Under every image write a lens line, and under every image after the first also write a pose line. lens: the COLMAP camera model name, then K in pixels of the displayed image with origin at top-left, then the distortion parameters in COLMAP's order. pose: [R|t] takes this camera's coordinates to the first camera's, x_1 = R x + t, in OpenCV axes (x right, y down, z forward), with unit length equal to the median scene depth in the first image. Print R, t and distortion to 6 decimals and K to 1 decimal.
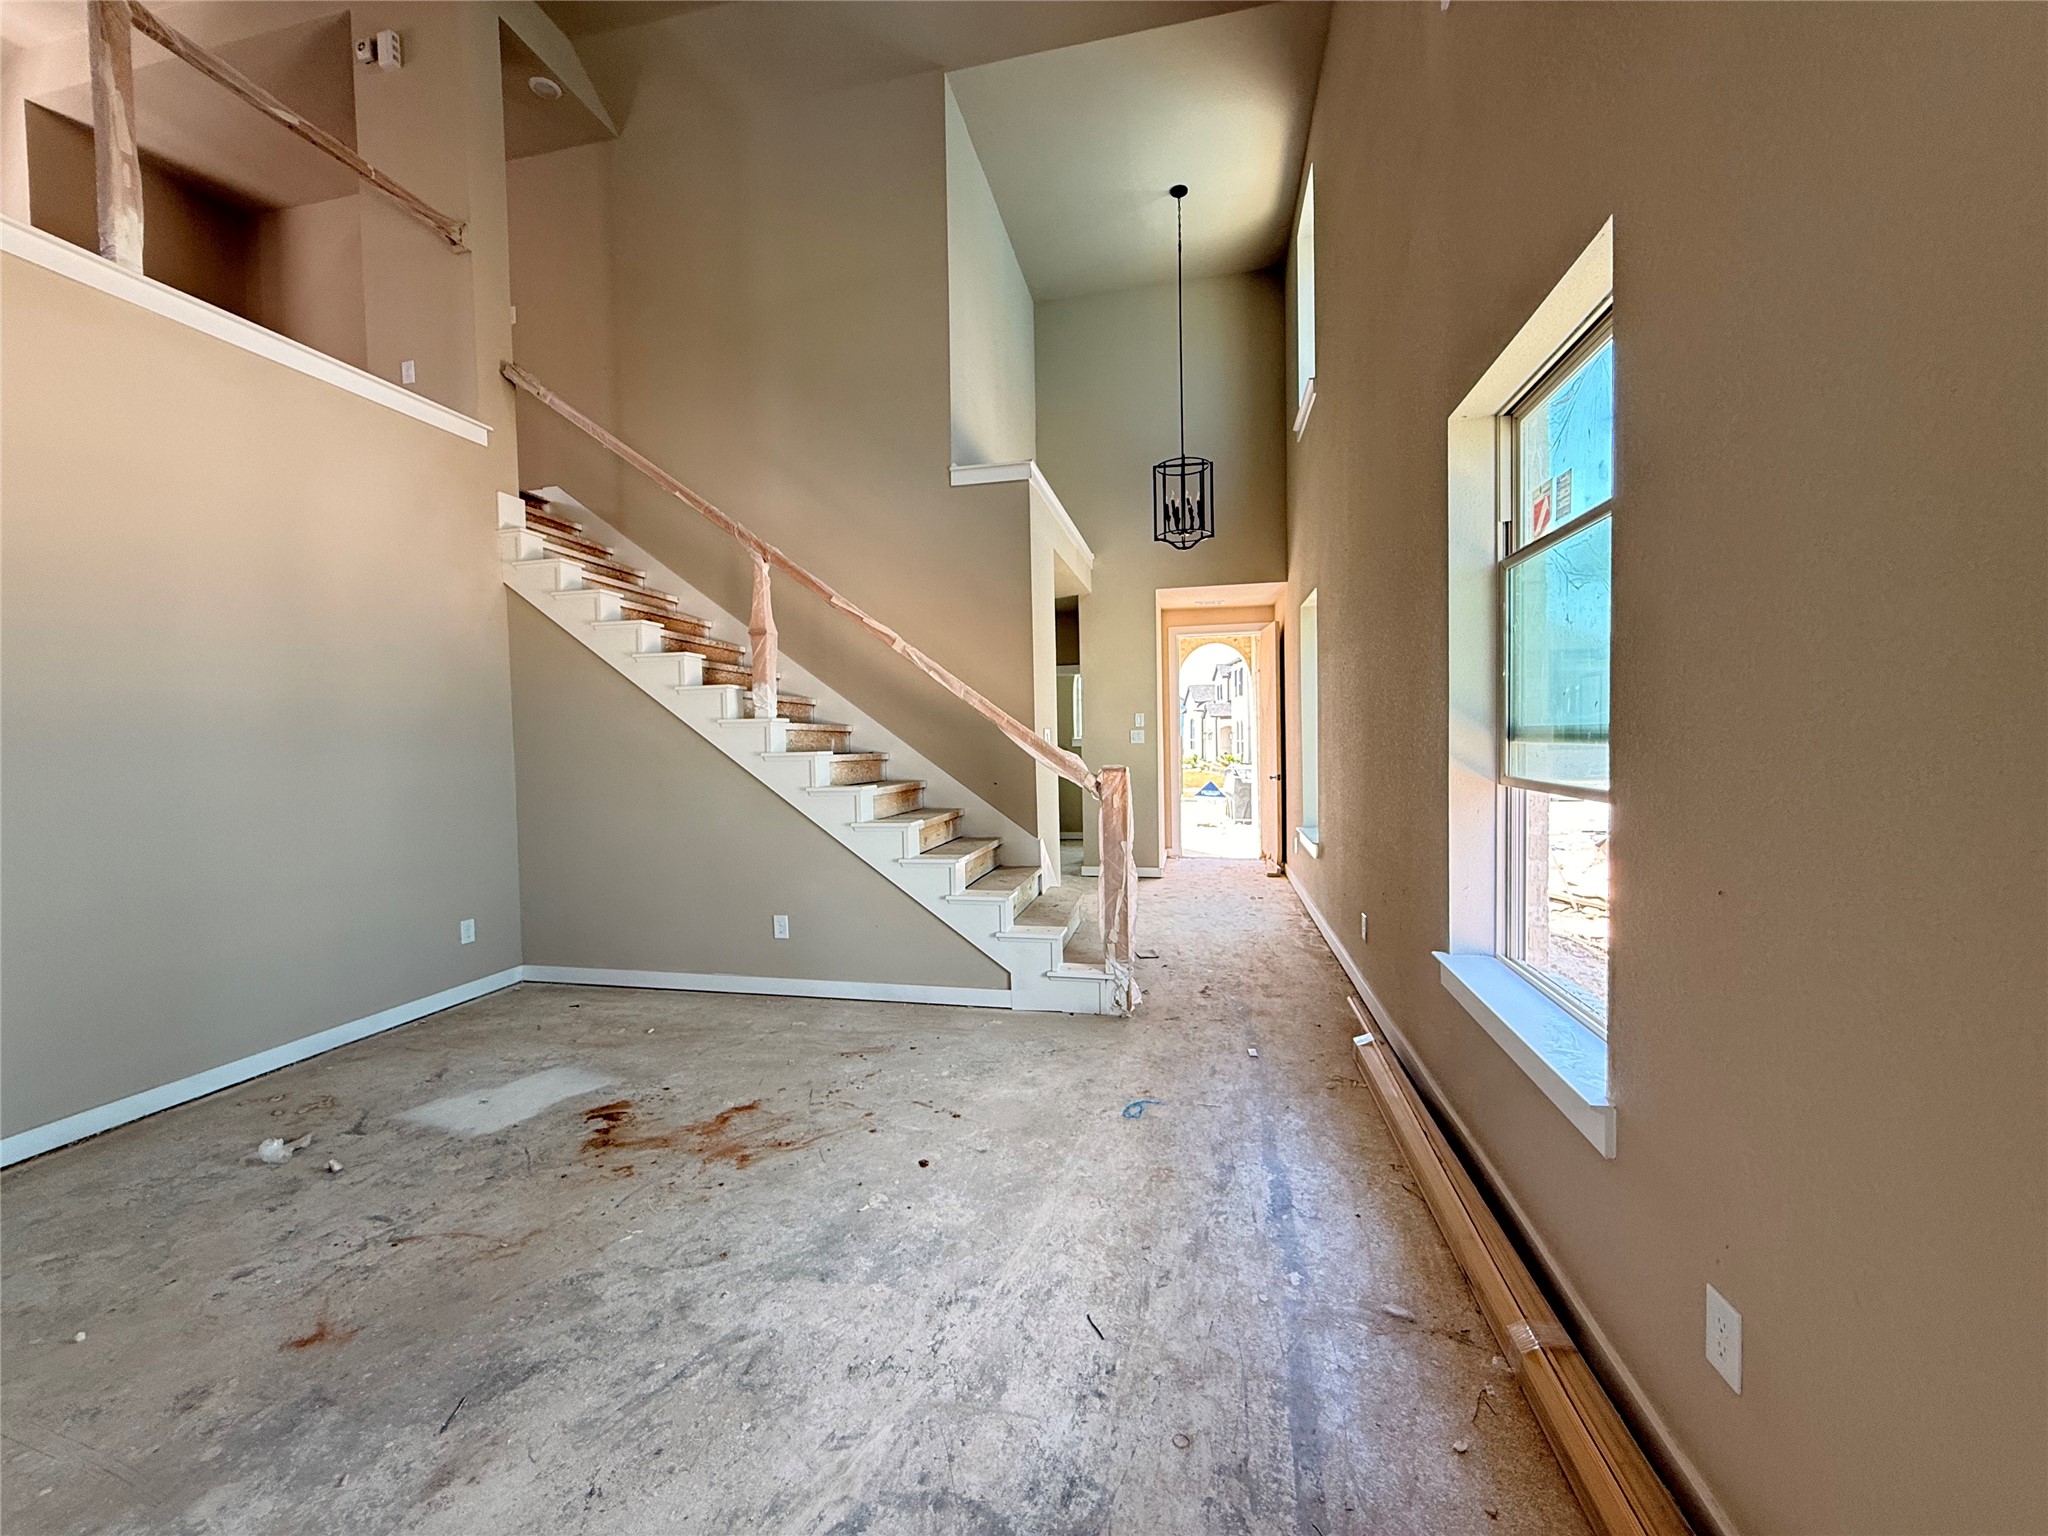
lens RADIAL K [[818.9, 0, 1017.8], [0, 818.9, 763.4], [0, 0, 1]] dist [-0.000902, 0.000283]
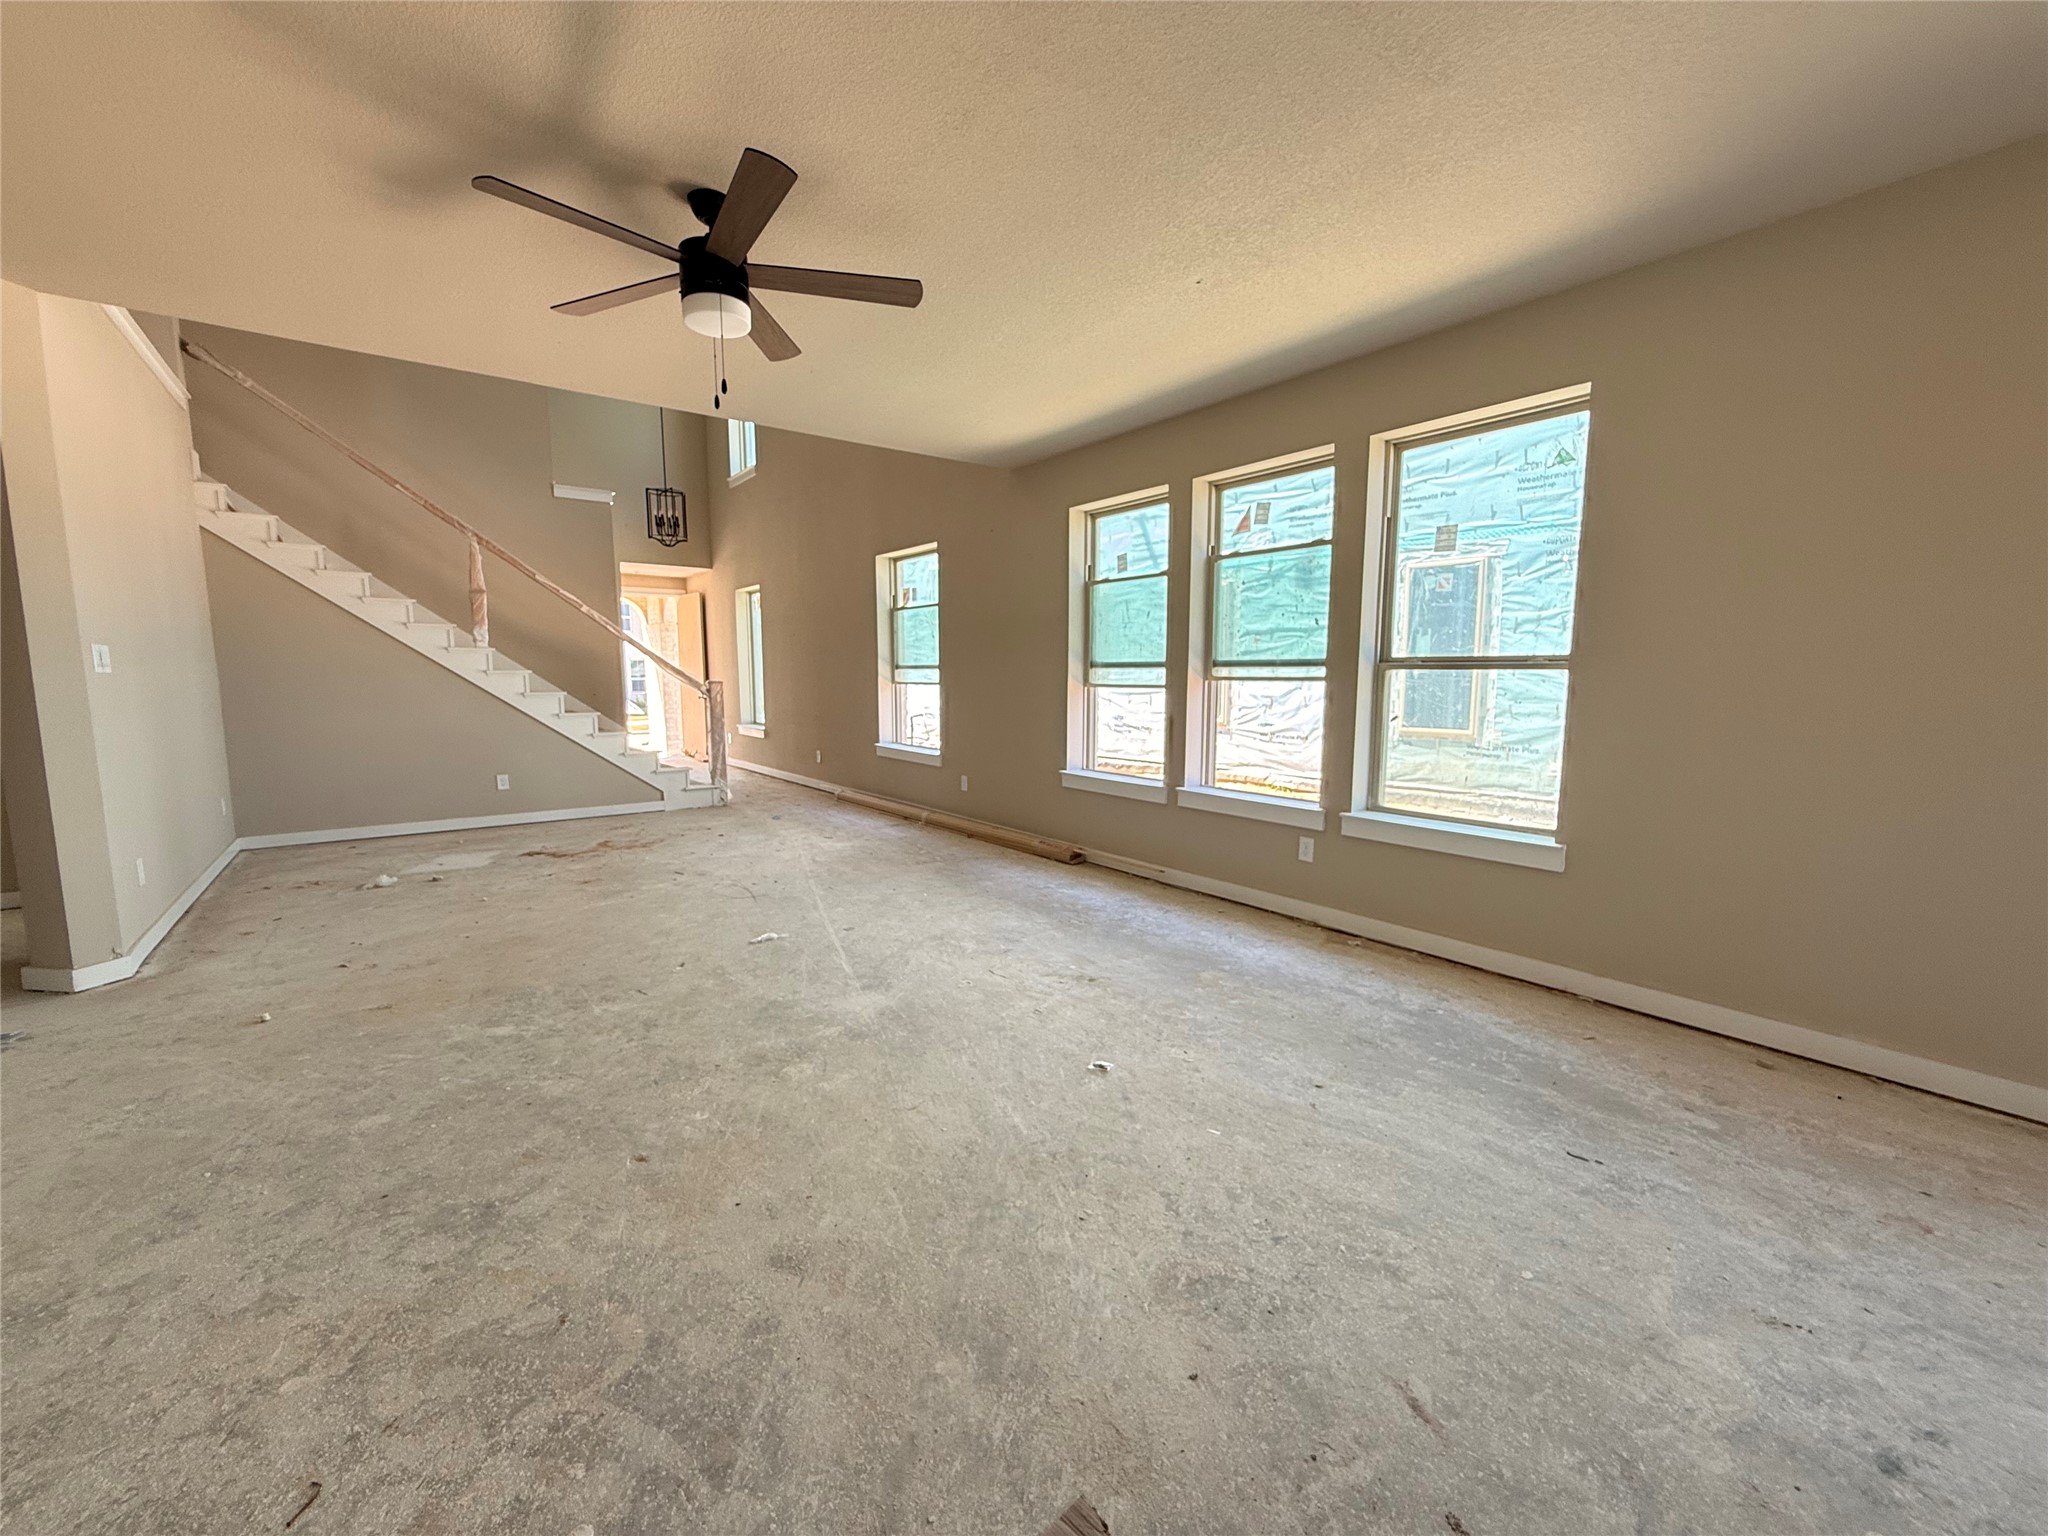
lens RADIAL K [[818.9, 0, 1020.4], [0, 818.9, 765.7], [0, 0, 1]] dist [-0.000902, 0.000283]
pose [[0.646539, -0.066506, 0.759976, -1.084941], [0.010773, 0.996889, 0.078074, 0.072386], [-0.762805, -0.042291, 0.645244, -0.996341]]
